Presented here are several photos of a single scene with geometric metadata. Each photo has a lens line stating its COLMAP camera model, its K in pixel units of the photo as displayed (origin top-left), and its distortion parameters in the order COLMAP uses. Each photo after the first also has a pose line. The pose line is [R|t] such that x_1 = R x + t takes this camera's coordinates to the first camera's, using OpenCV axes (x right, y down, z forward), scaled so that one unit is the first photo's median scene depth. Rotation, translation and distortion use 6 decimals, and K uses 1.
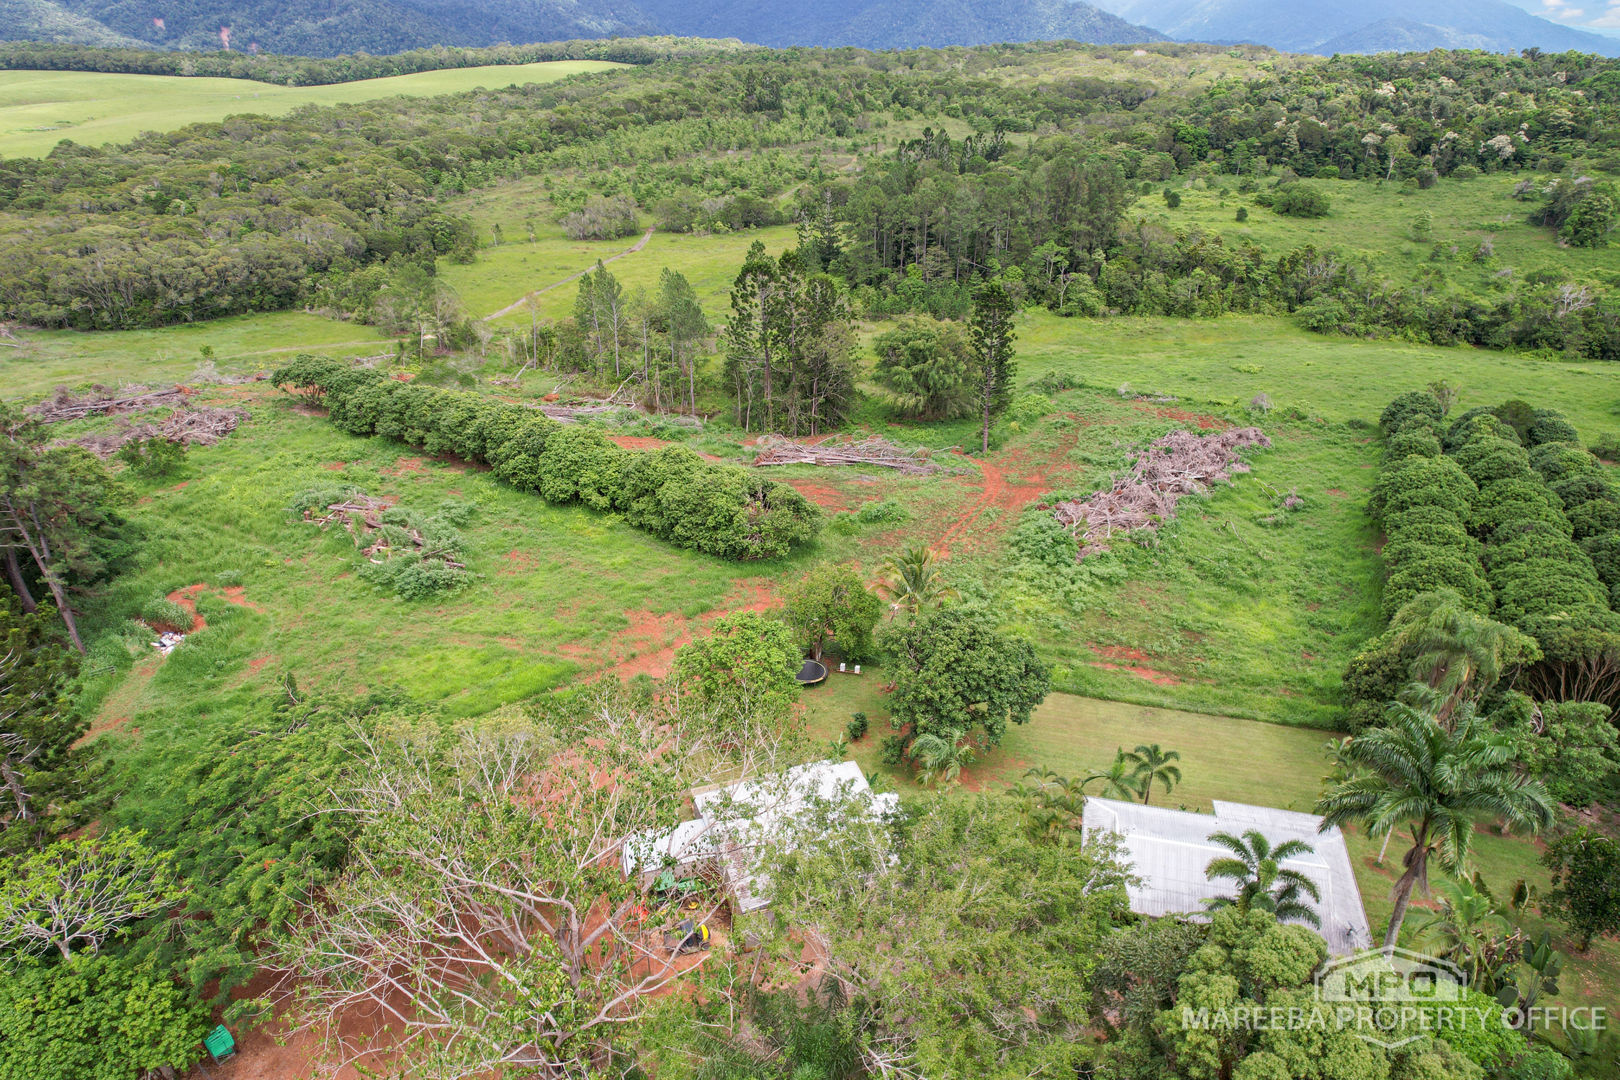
lens RADIAL K [[1031.0, 0, 818.1], [0, 1031.0, 544.7], [0, 0, 1]] dist [-0.085014, 0.072978]
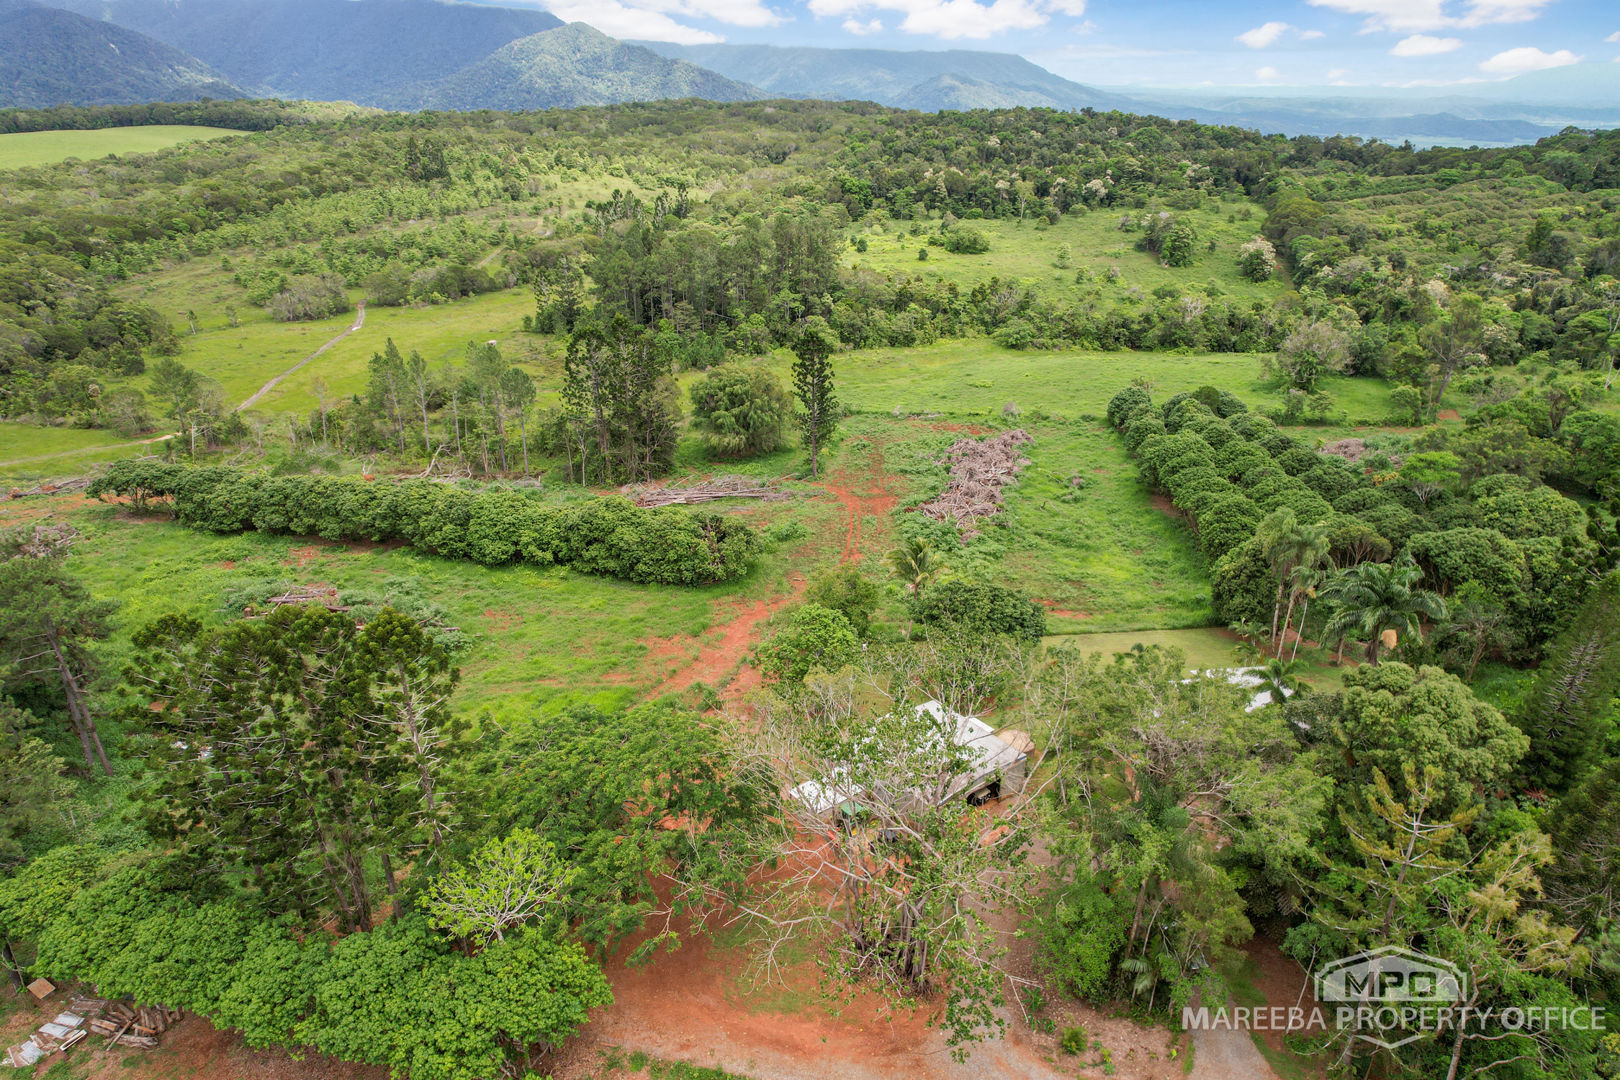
lens RADIAL K [[1031.0, 0, 818.1], [0, 1031.0, 544.7], [0, 0, 1]] dist [-0.085014, 0.072978]
pose [[0.937788, -0.140588, 0.317471, -0.142685], [0.154744, 0.987759, -0.019685, 0.005879], [-0.310818, 0.067588, 0.948063, -0.058150]]
